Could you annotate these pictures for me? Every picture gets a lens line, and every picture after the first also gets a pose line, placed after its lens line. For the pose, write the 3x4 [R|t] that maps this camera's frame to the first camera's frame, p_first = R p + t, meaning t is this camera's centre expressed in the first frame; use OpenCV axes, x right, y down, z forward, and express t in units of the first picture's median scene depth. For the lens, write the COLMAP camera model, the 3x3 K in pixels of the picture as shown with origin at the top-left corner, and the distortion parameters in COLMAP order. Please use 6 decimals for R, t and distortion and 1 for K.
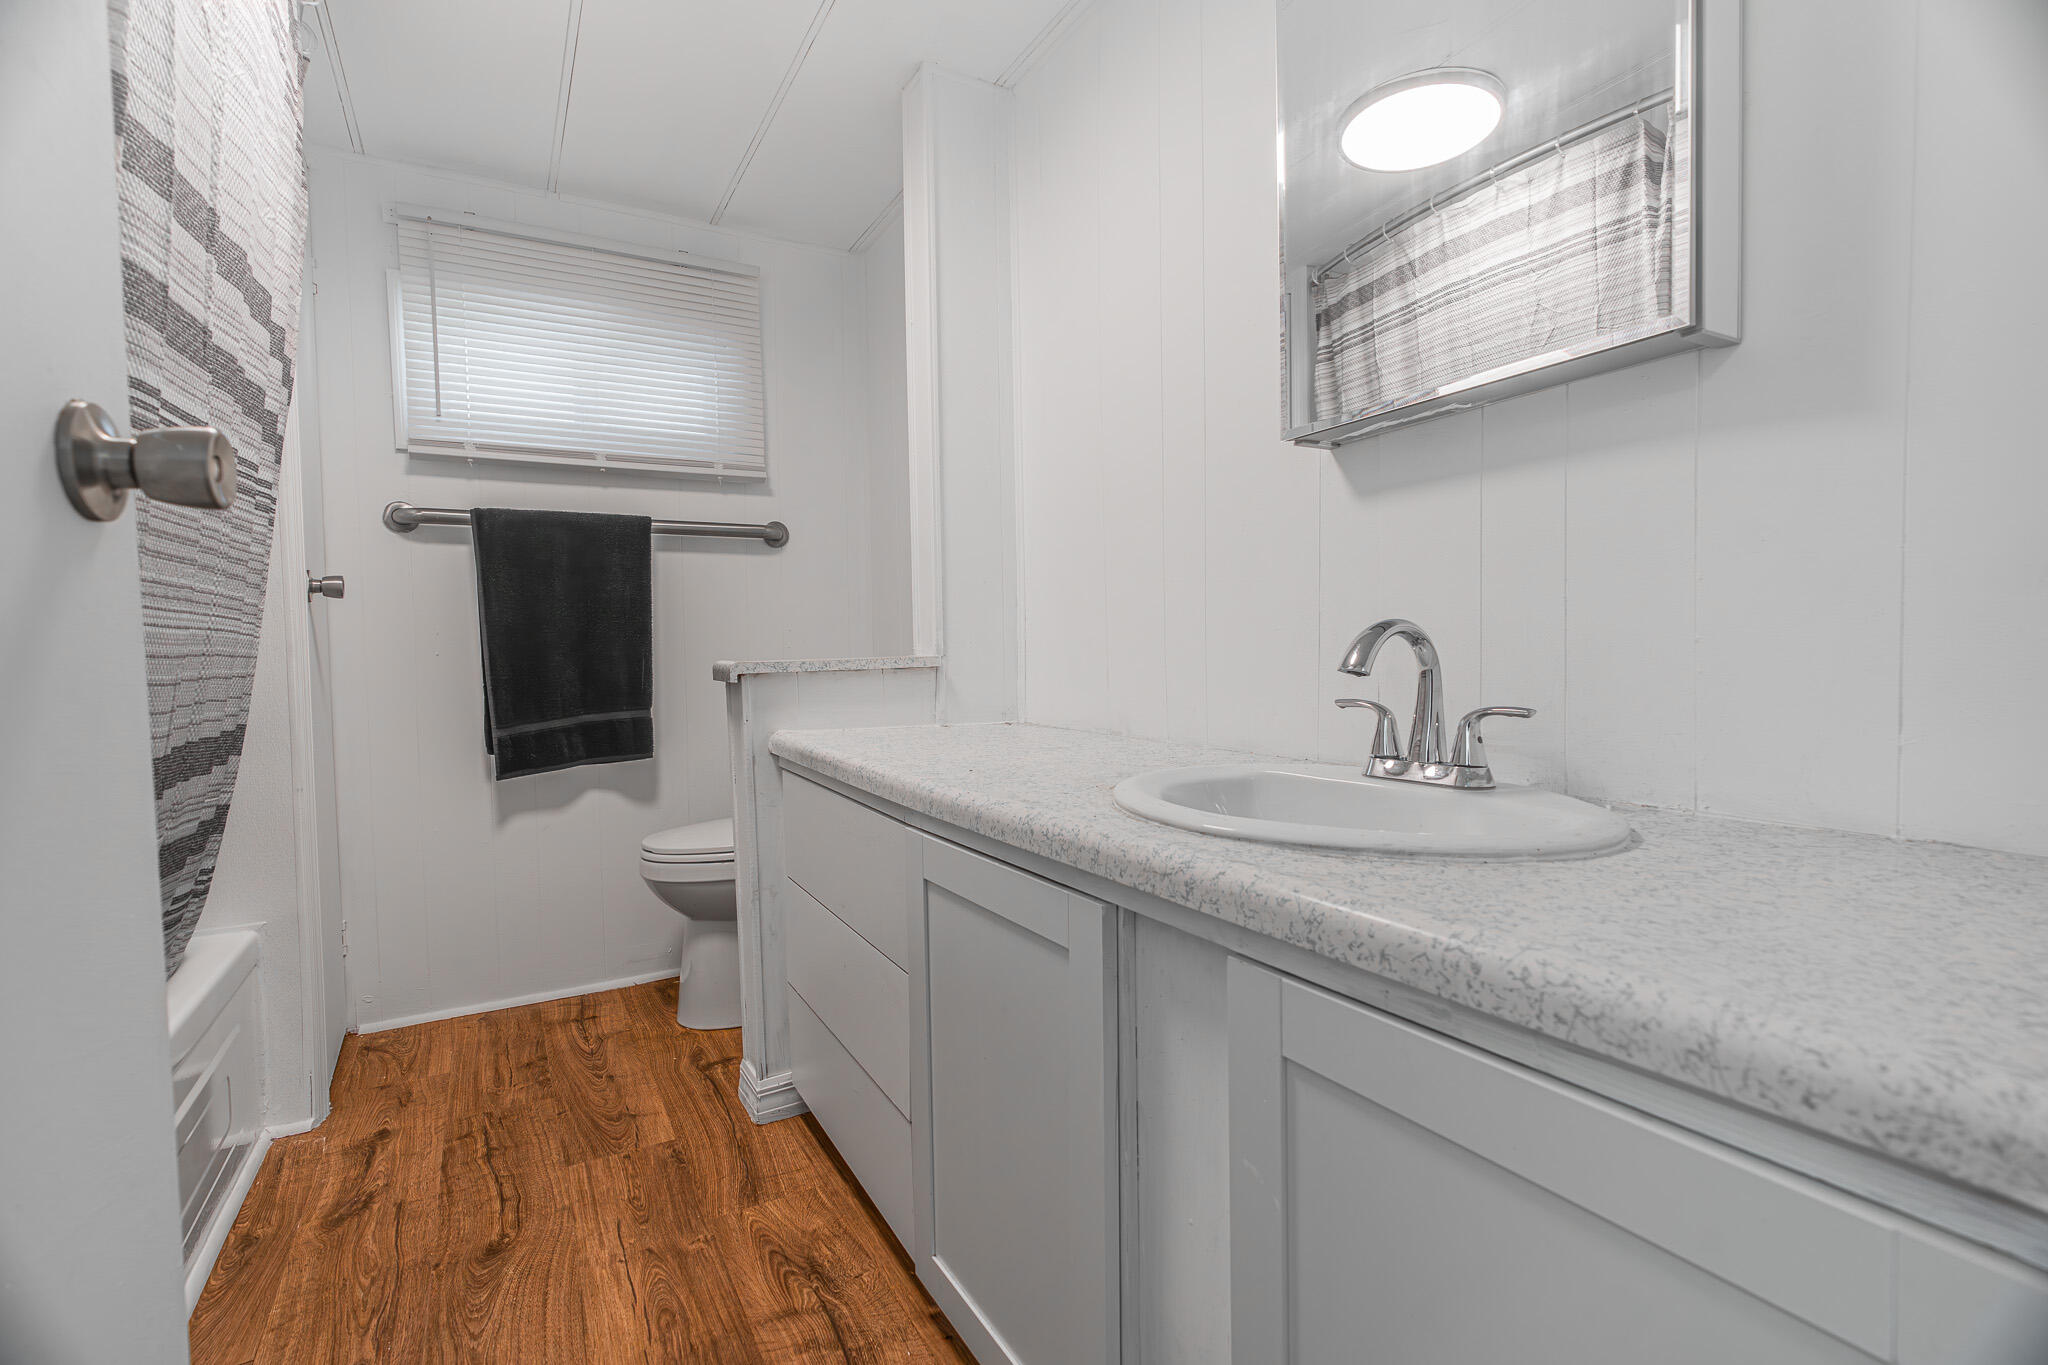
lens RADIAL K [[924.0, 0, 1026.4], [0, 924.0, 683.5], [0, 0, 1]] dist [-0.008990, 0.001788]
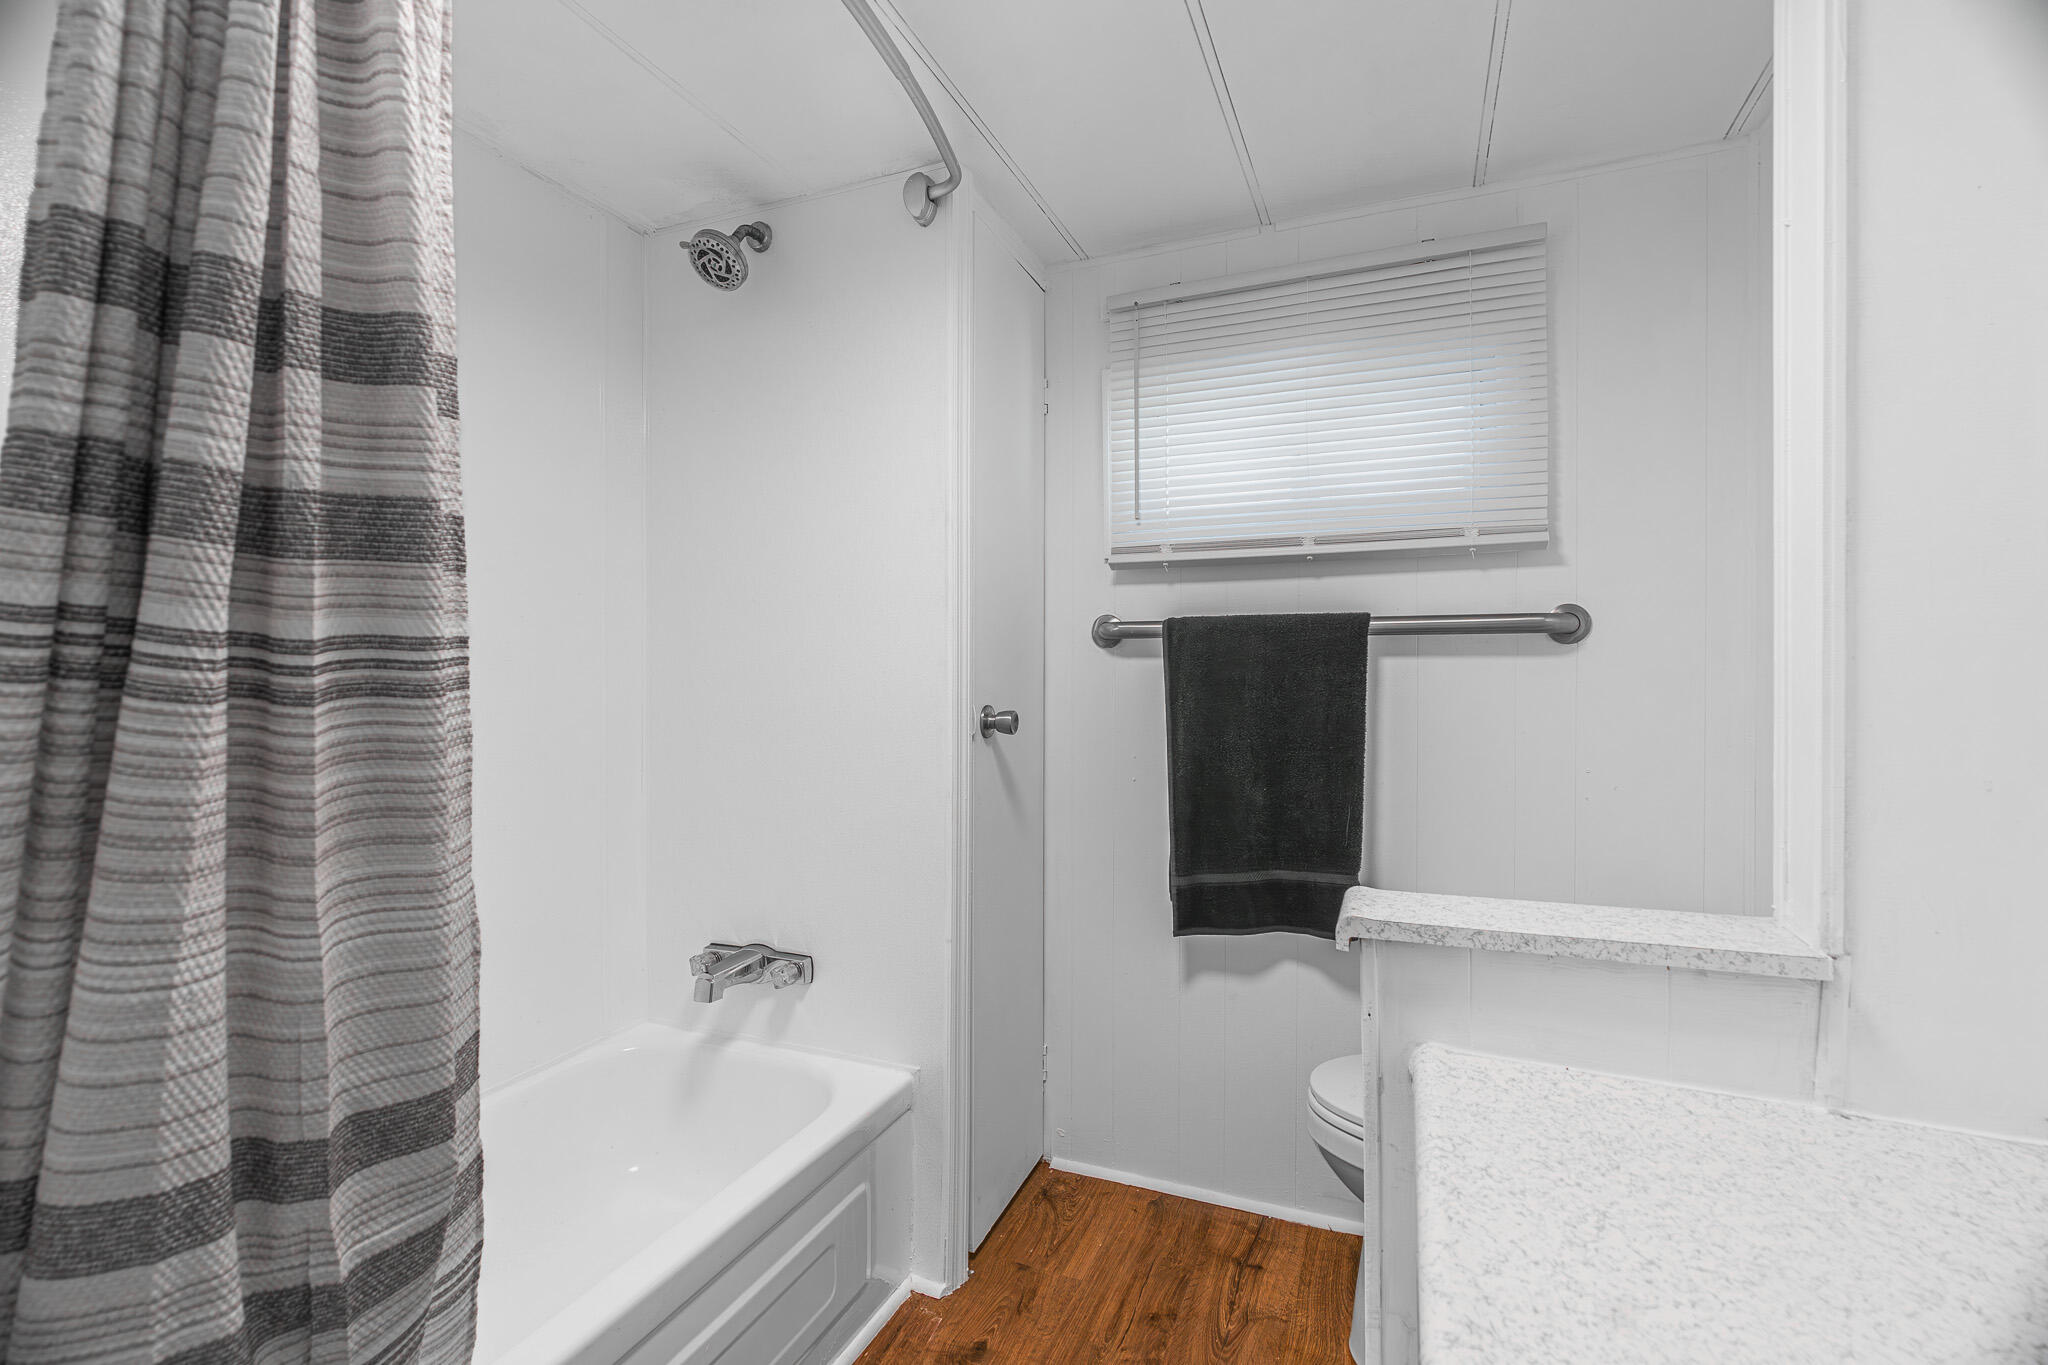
lens RADIAL K [[924.0, 0, 1018.9], [0, 924.0, 682.1], [0, 0, 1]] dist [-0.008990, 0.001788]
pose [[0.603136, 0.021685, -0.797344, 0.015319], [-0.044528, 0.998987, -0.006513, -0.115878], [0.796395, 0.039432, 0.603490, 0.355373]]
